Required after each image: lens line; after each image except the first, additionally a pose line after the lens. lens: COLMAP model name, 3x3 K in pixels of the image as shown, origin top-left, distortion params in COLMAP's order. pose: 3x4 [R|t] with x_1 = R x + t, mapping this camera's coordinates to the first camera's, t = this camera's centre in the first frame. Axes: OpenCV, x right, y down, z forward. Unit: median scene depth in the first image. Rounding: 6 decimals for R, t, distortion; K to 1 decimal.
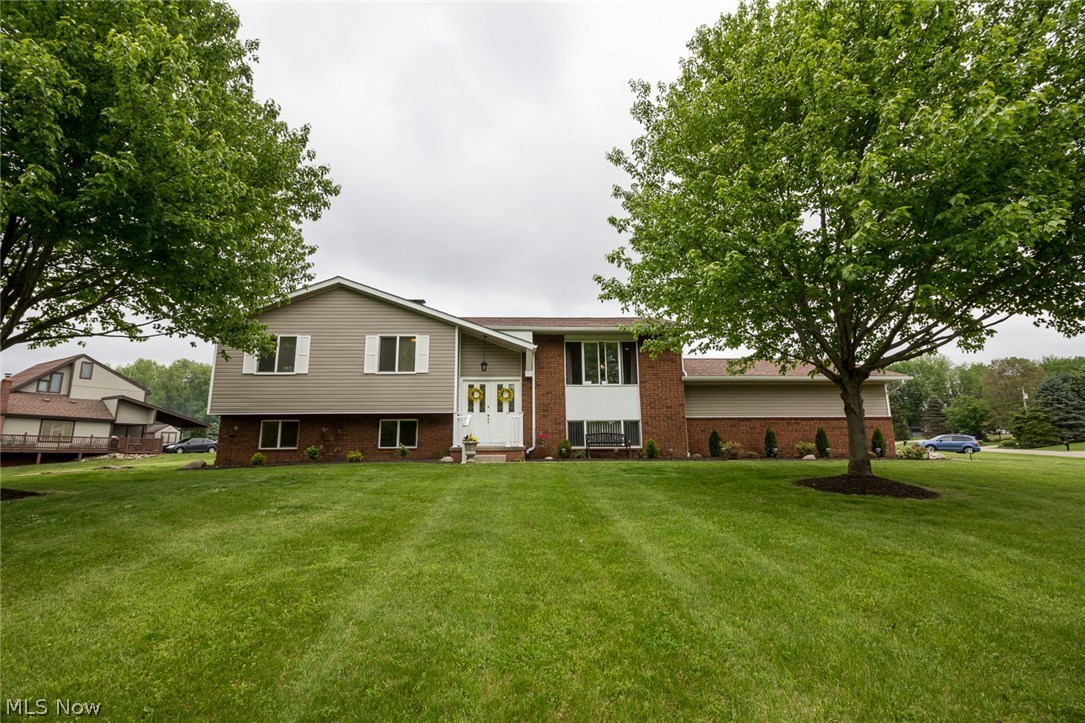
lens RADIAL K [[504.1, 0, 540.4], [0, 504.1, 352.6], [0, 0, 1]] dist [0.002248, -0.012843]
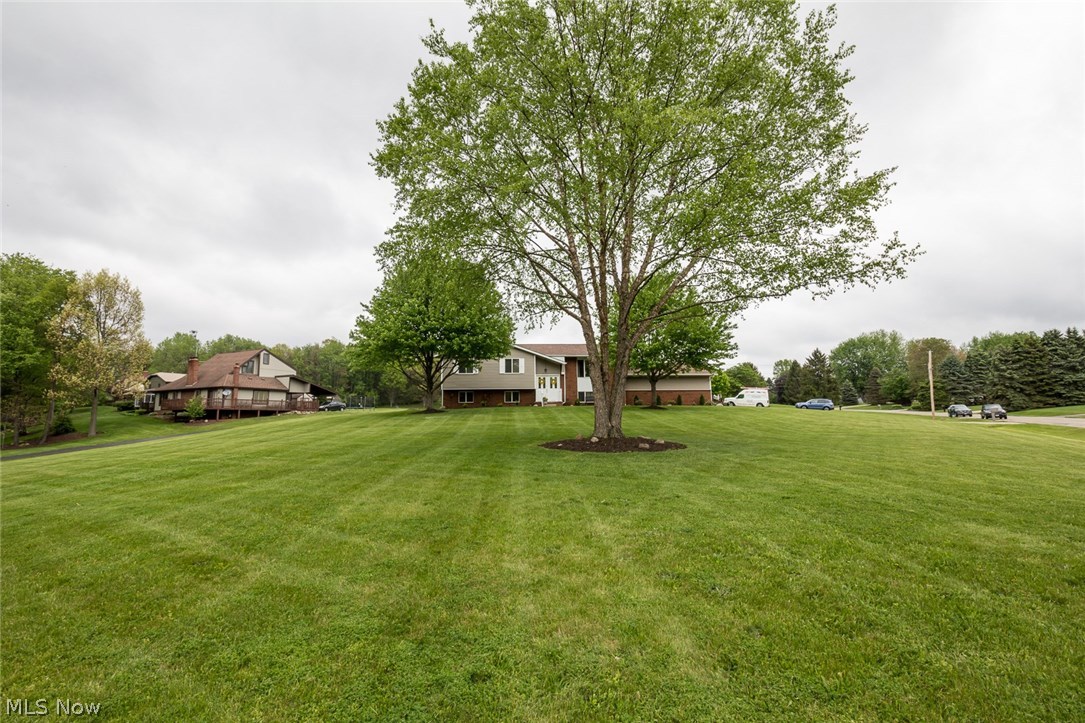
lens RADIAL K [[501.0, 0, 550.8], [0, 501.0, 354.0], [0, 0, 1]] dist [-0.001130, -0.000067]
pose [[0.999592, 0.001572, 0.028502, -0.154967], [-0.003456, 0.997802, 0.066173, -0.220085], [-0.028336, -0.066245, 0.997401, -1.499333]]
